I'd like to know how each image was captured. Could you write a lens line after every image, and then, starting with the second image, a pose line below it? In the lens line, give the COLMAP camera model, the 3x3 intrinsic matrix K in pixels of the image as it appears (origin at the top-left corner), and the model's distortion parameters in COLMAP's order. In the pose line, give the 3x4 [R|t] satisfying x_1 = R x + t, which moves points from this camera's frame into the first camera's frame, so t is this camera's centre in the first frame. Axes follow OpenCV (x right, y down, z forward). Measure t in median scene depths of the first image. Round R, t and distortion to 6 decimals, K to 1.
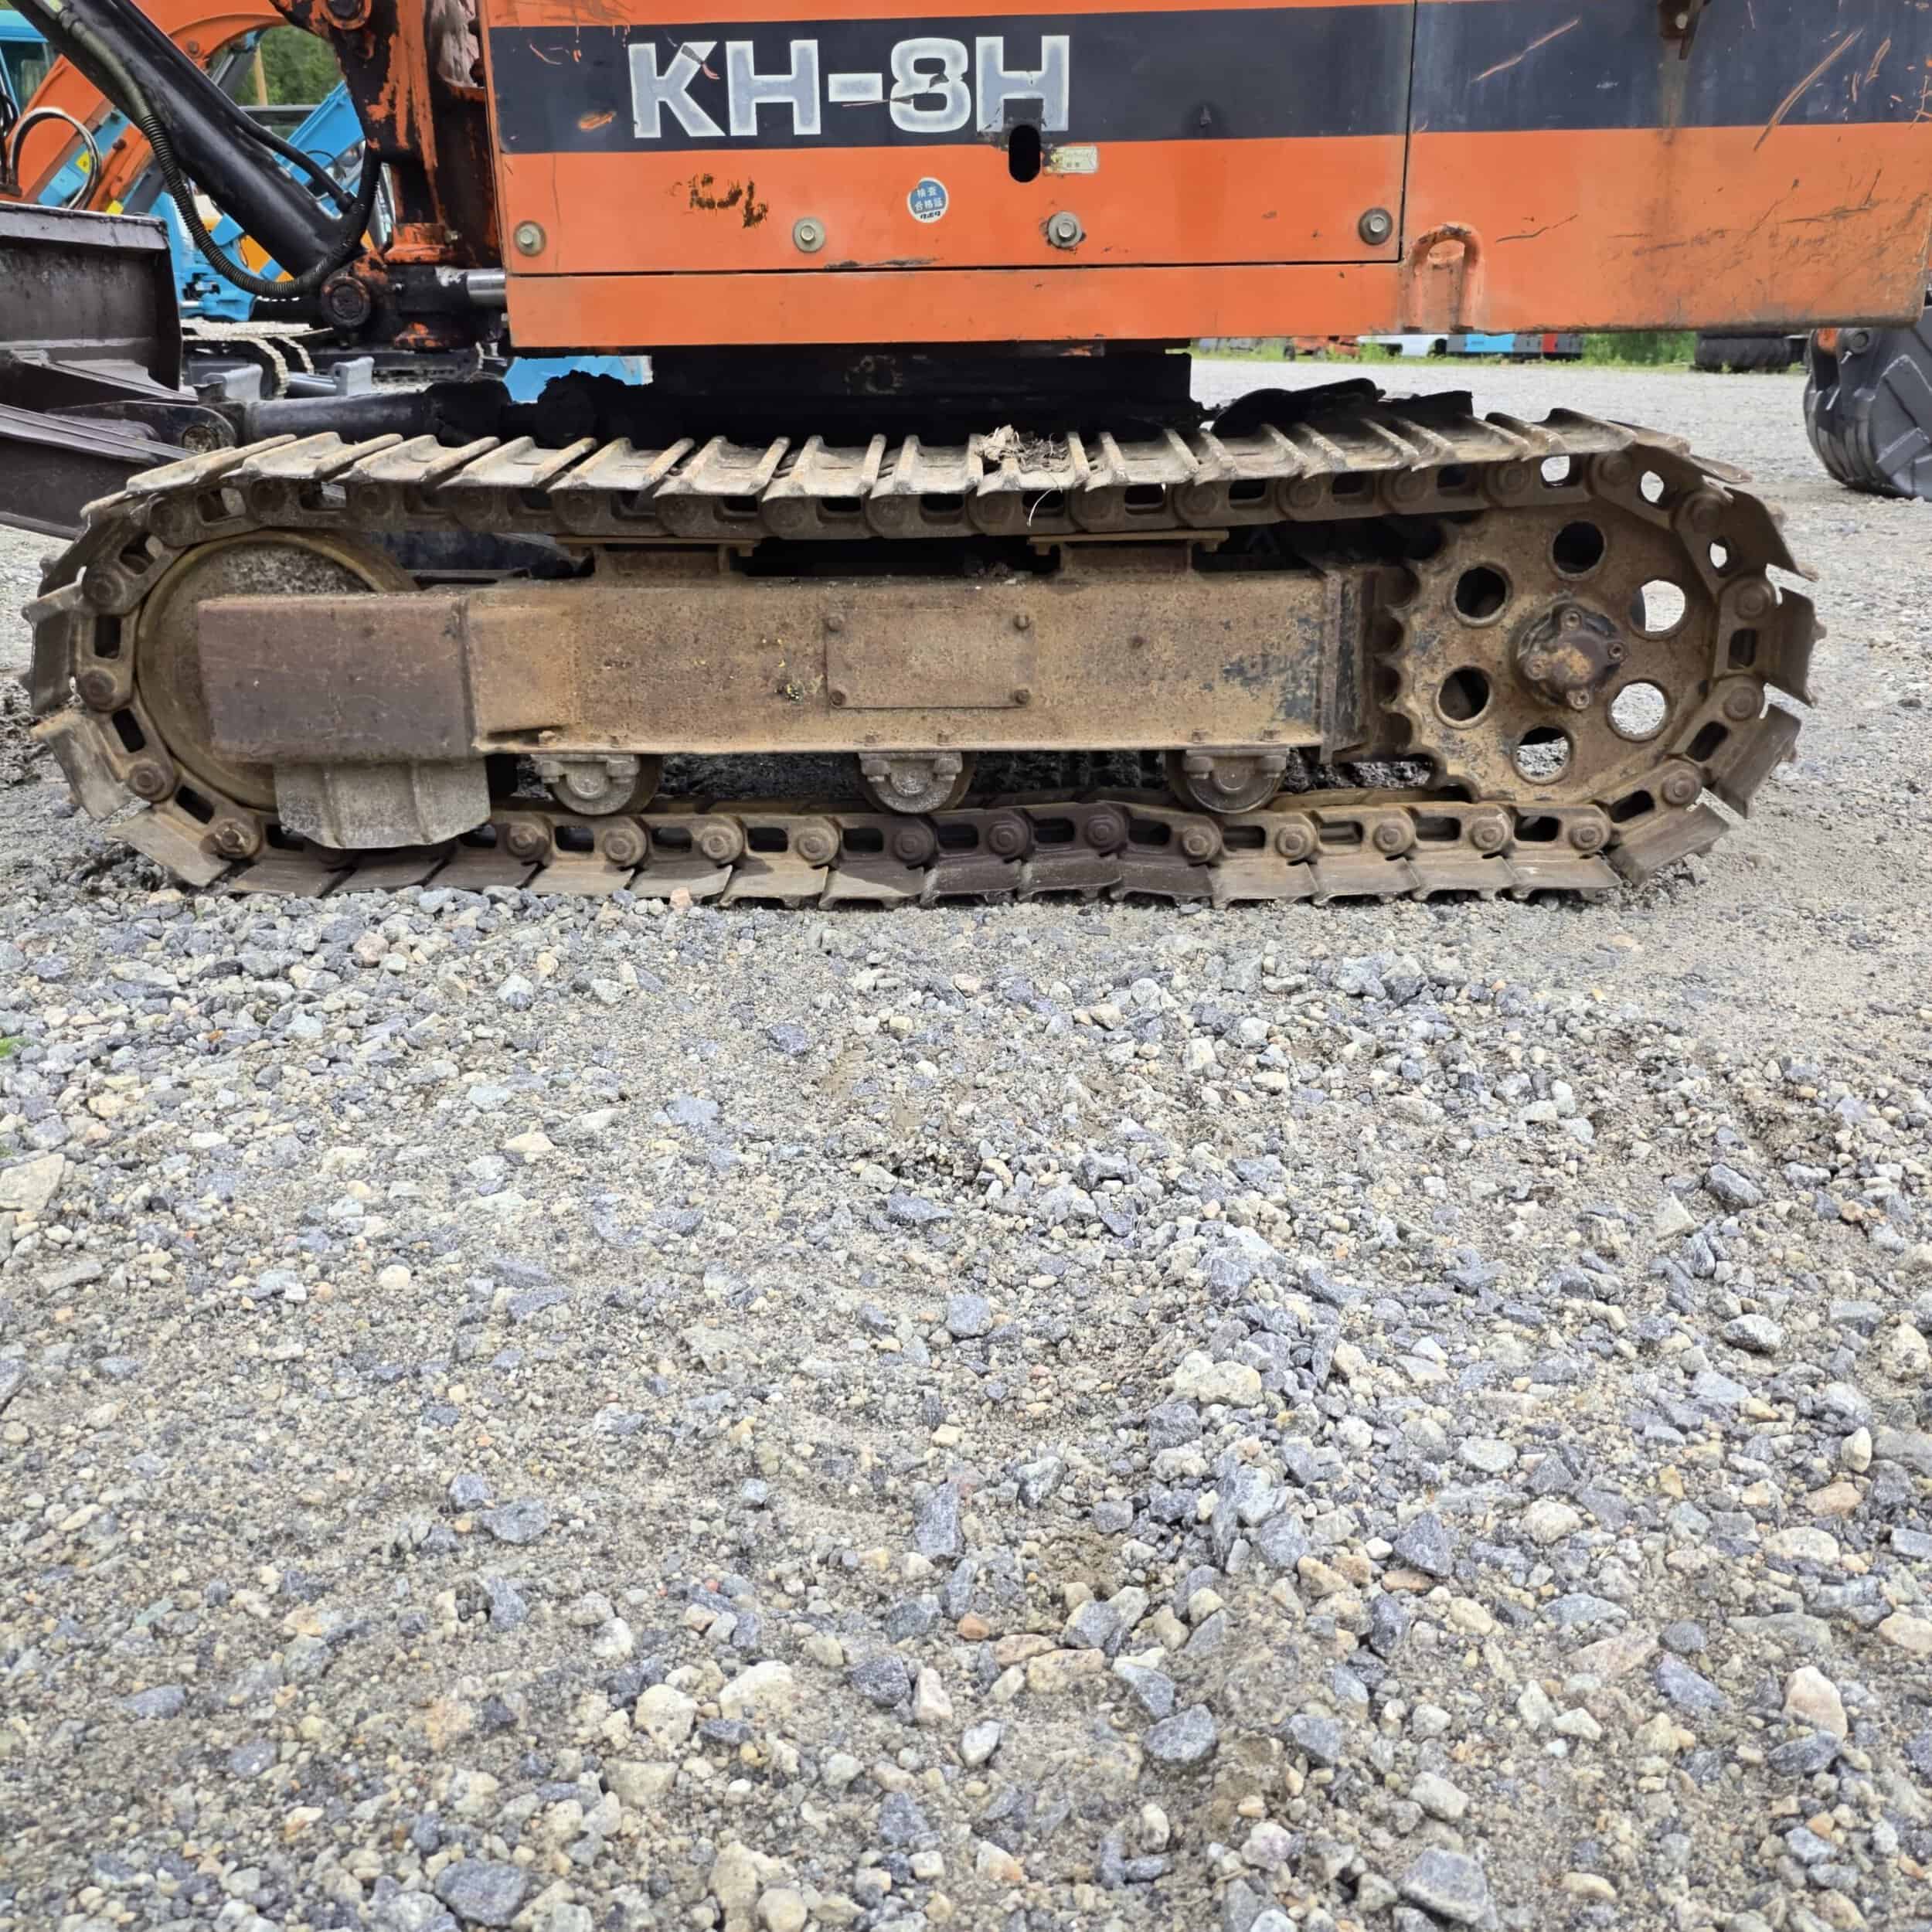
lens RADIAL K [[1845.3, 0, 966.0], [0, 1845.3, 966.0], [0, 0, 1]] dist [0.020868, -0.046559]
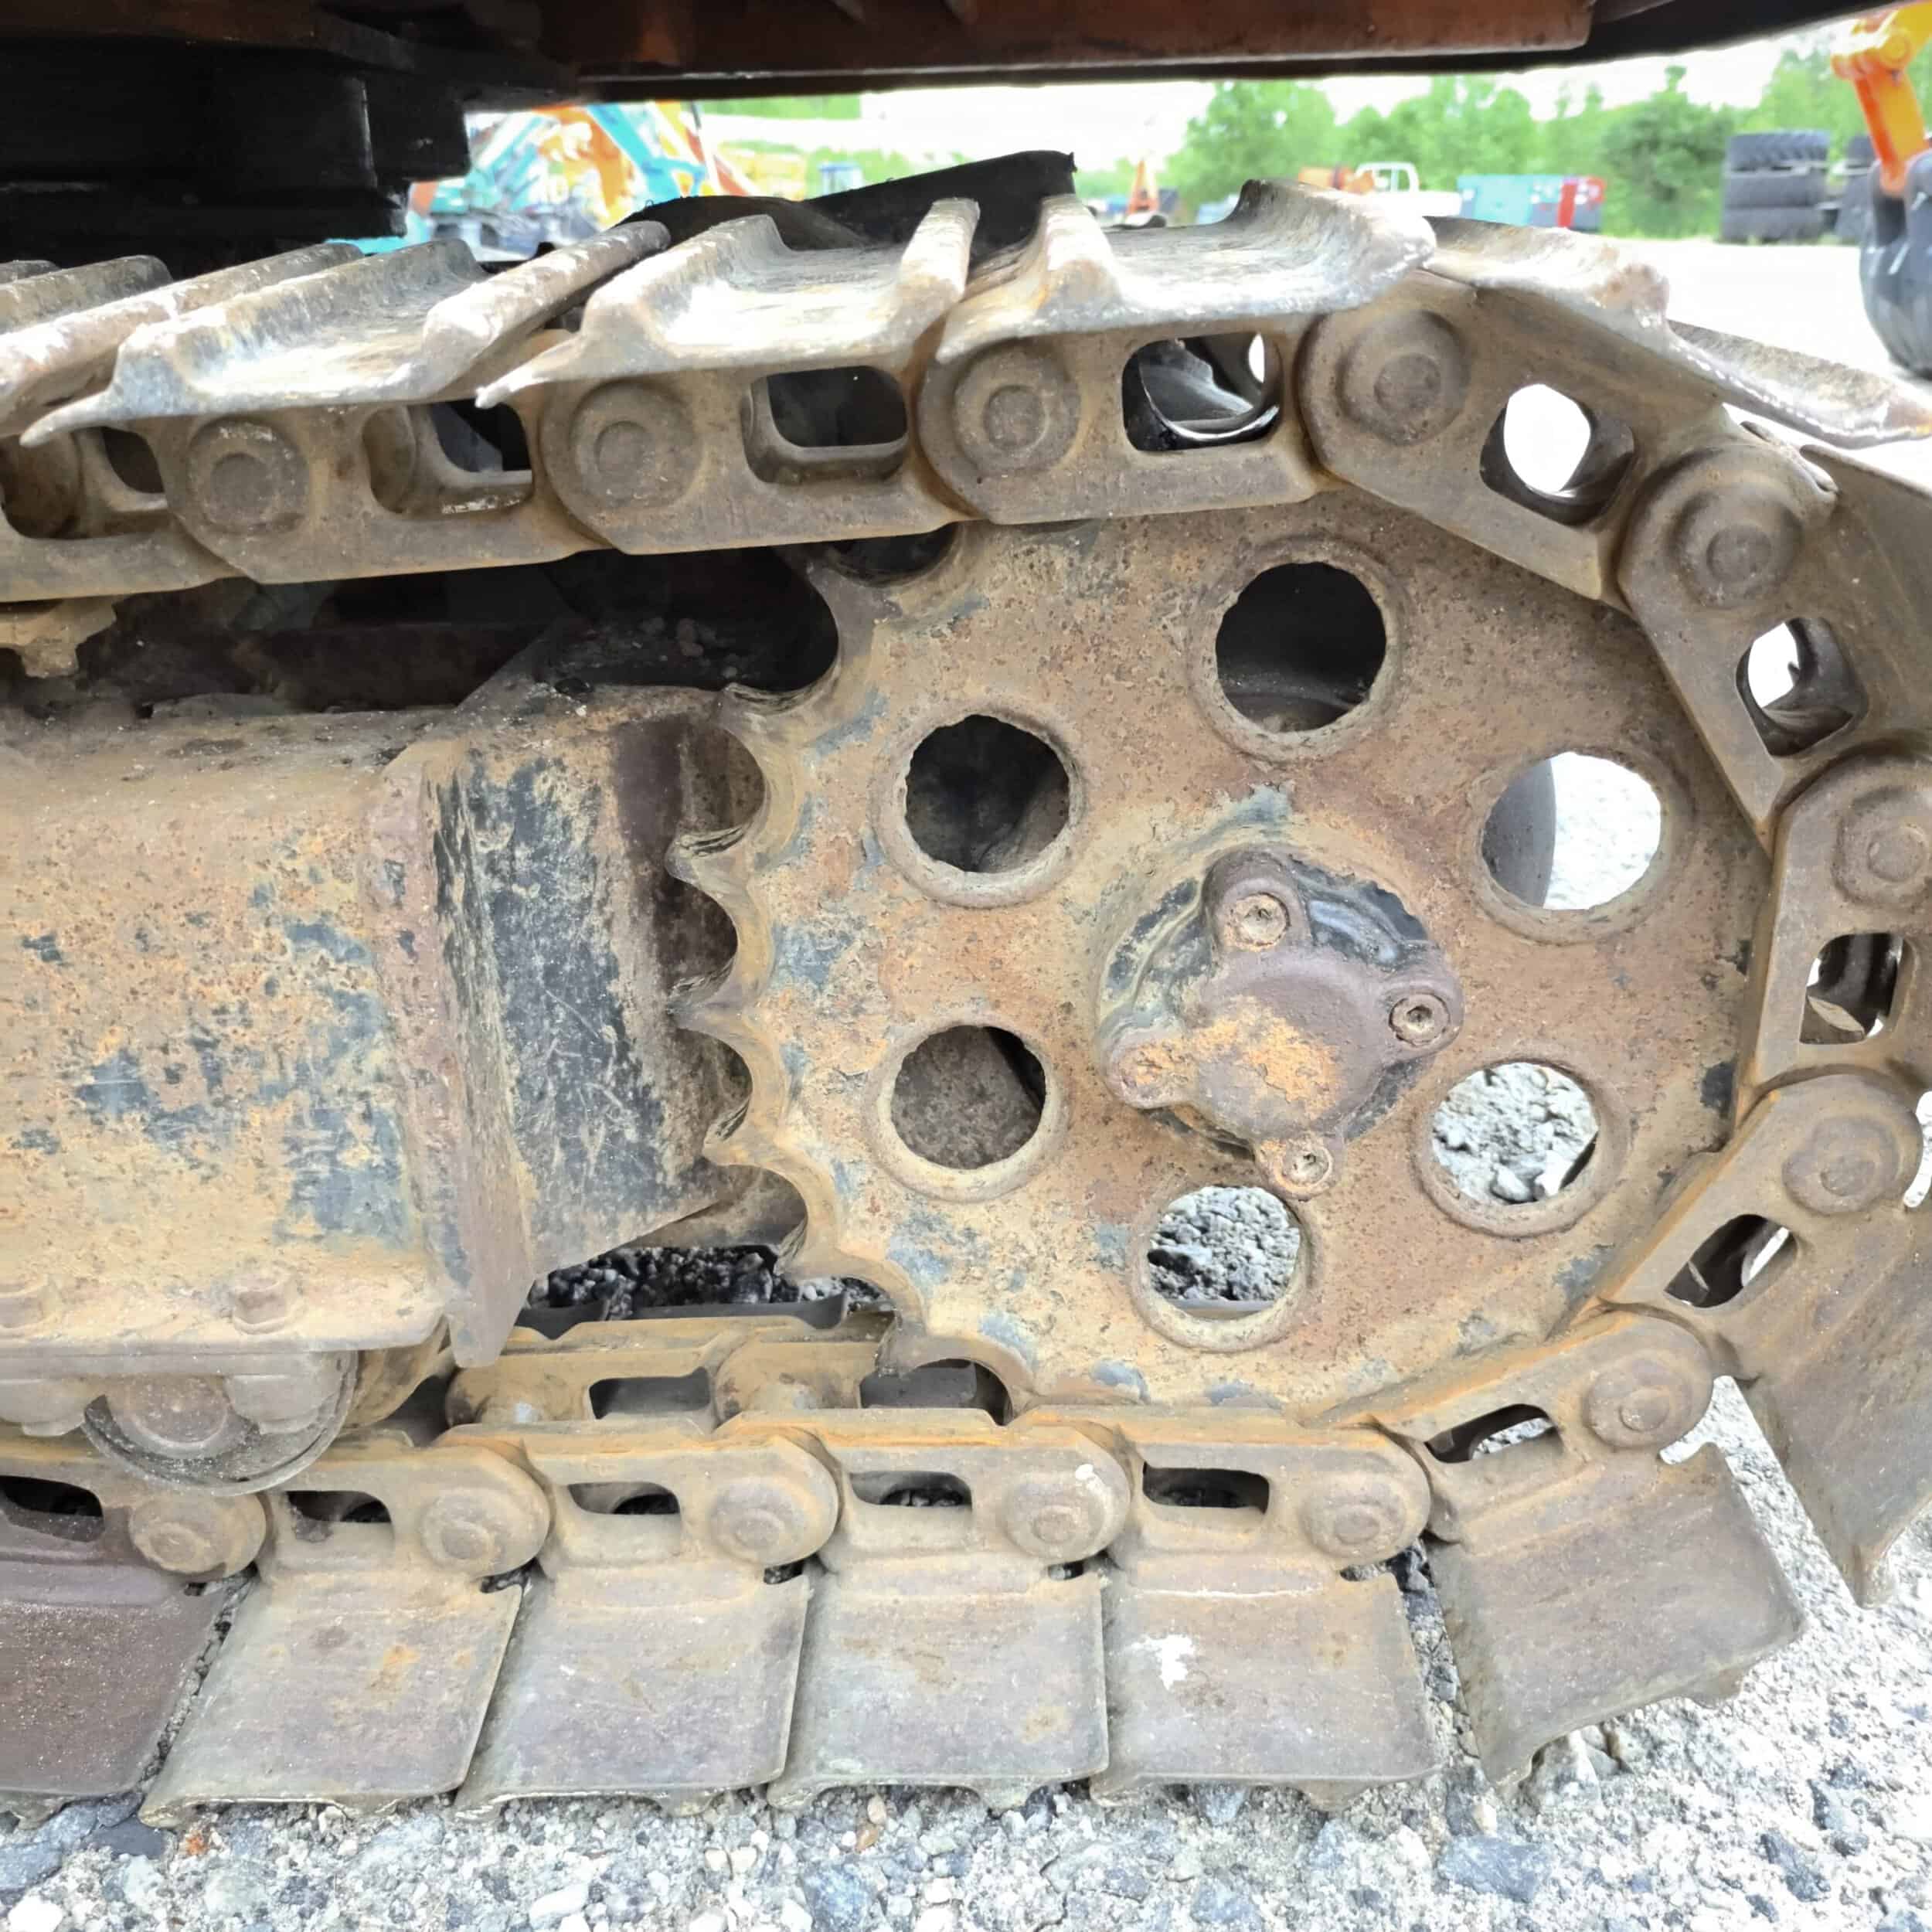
lens RADIAL K [[1845.3, 0, 966.0], [0, 1845.3, 966.0], [0, 0, 1]] dist [0.020868, -0.046559]
pose [[0.999887, -0.011675, -0.009505, 0.285168], [0.012164, 0.998515, 0.053109, -0.195333], [0.008870, -0.053218, 0.998544, 0.713627]]
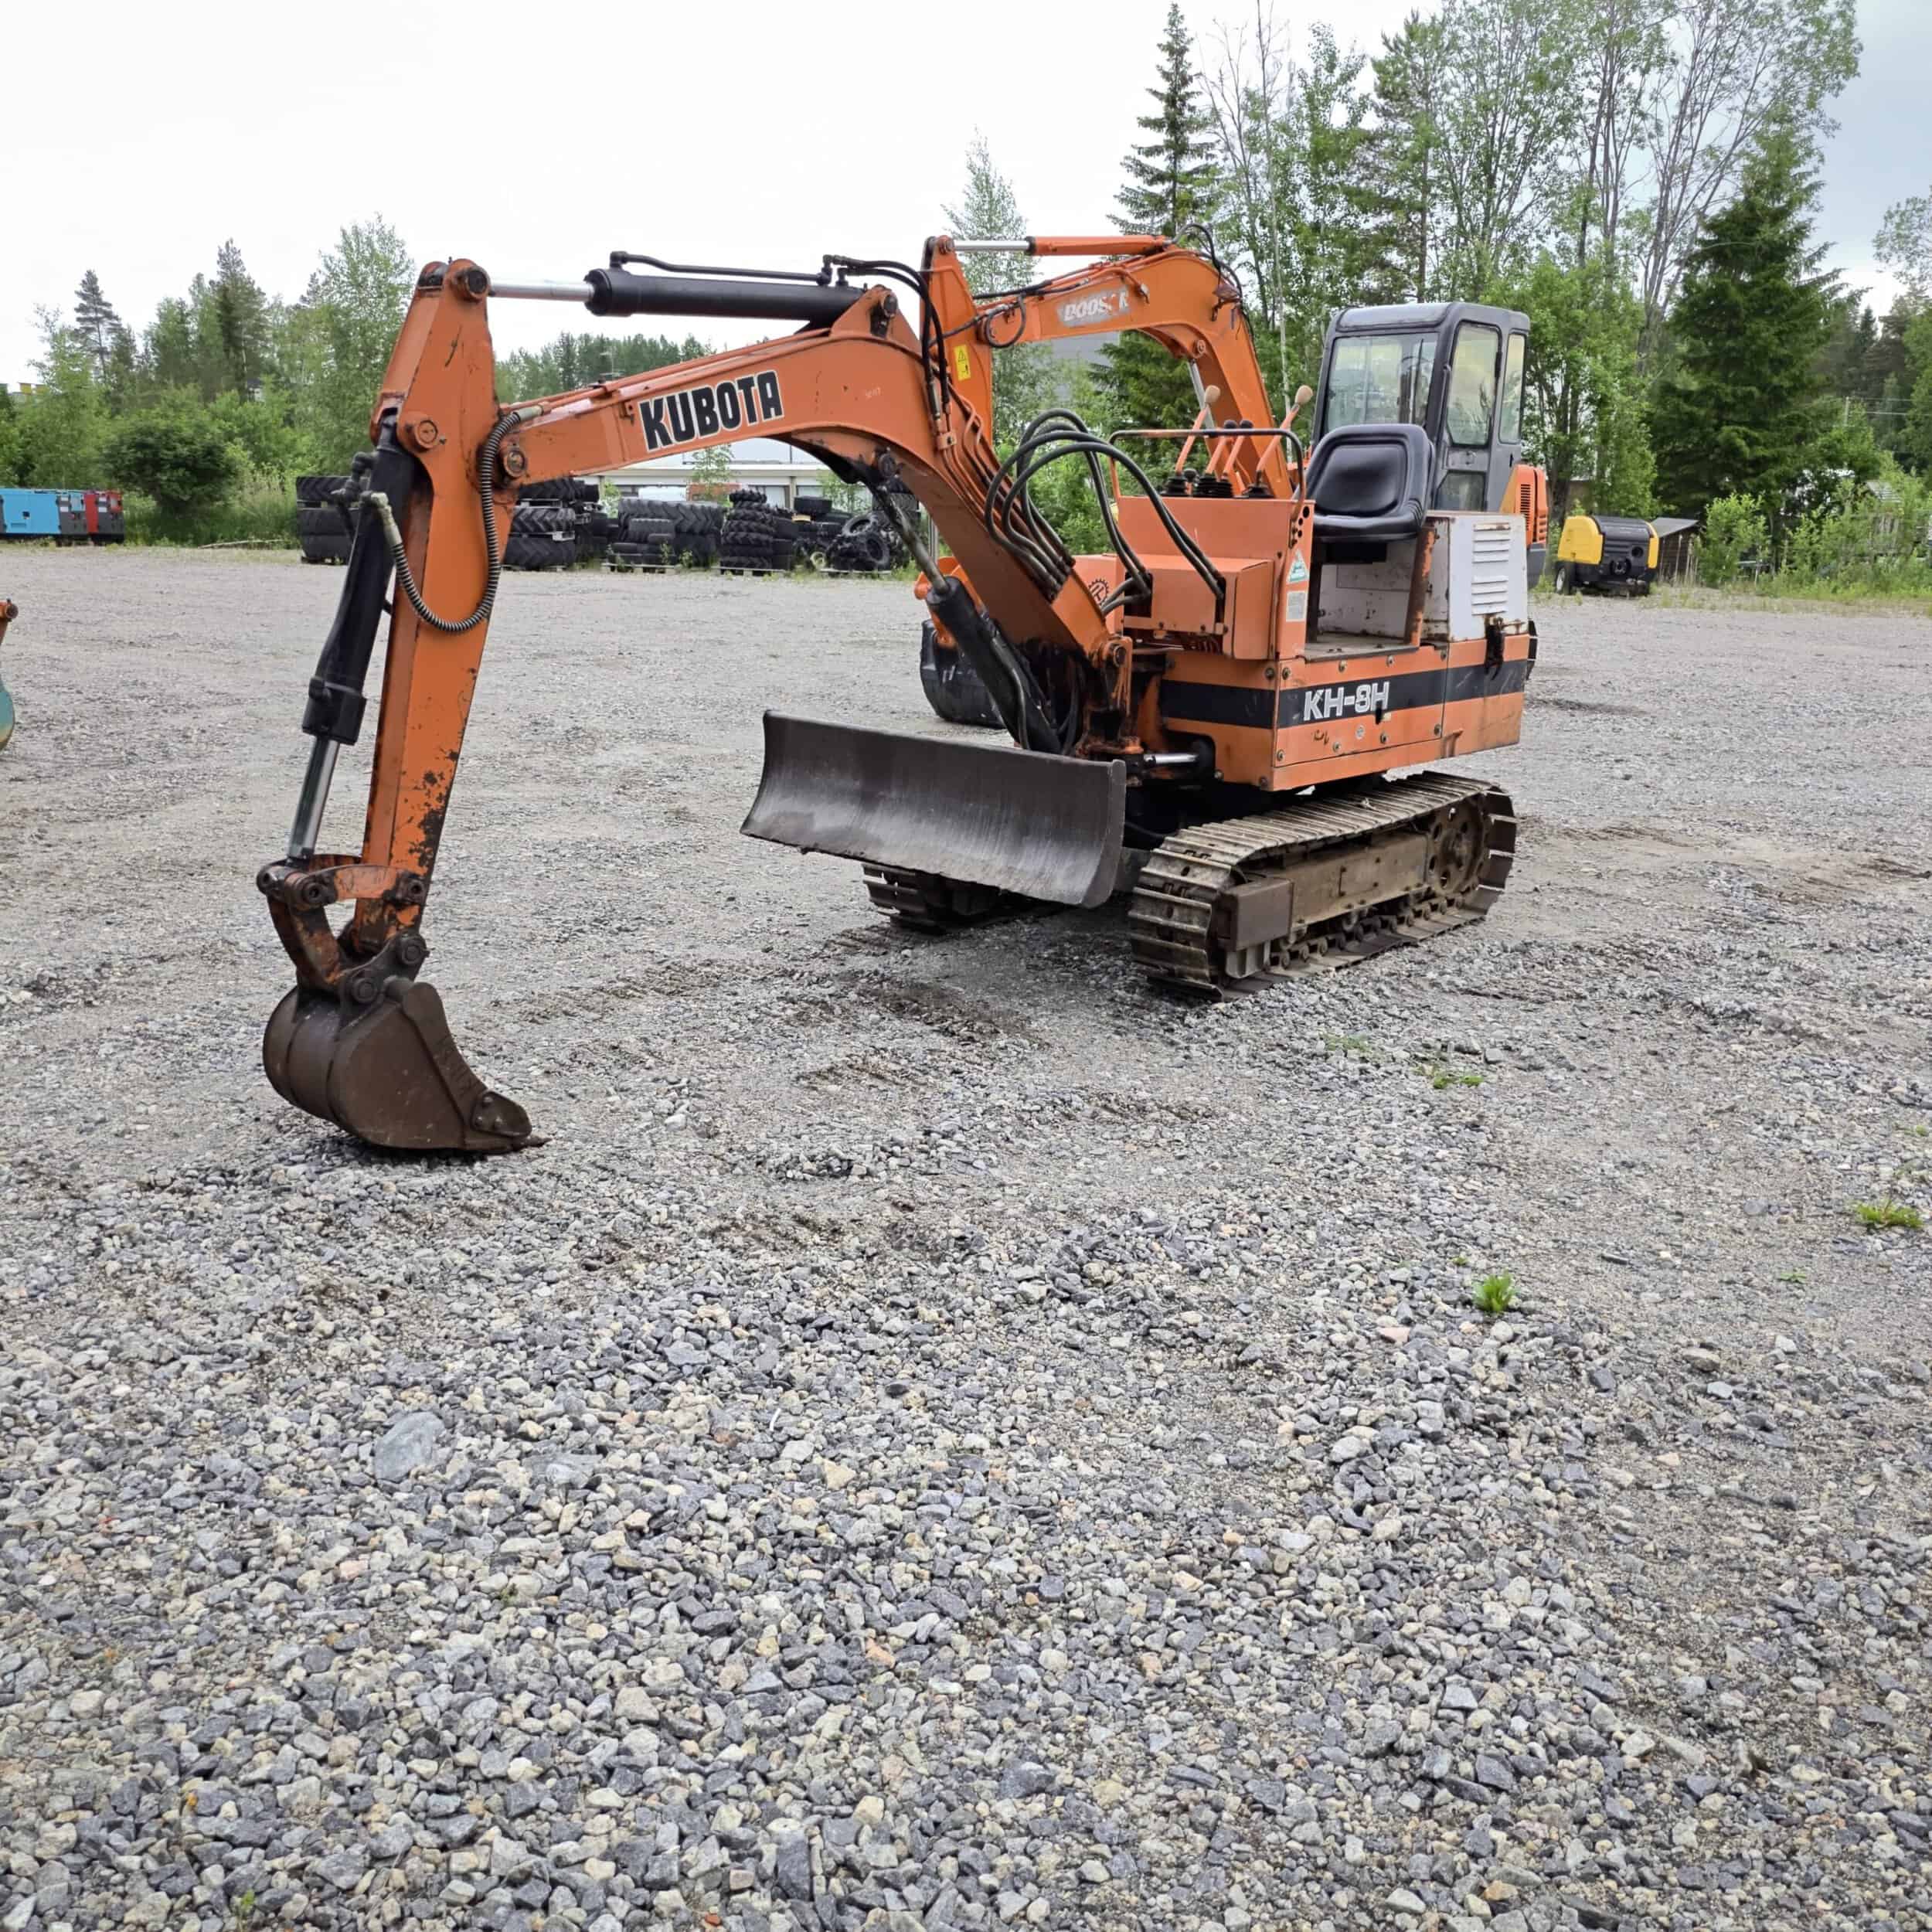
lens RADIAL K [[1845.3, 0, 966.0], [0, 1845.3, 966.0], [0, 0, 1]] dist [0.020868, -0.046559]
pose [[0.677130, -0.175358, 0.714664, -2.596536], [0.224665, 0.974085, 0.026147, -0.248252], [-0.700728, 0.142855, 0.698980, -0.607392]]
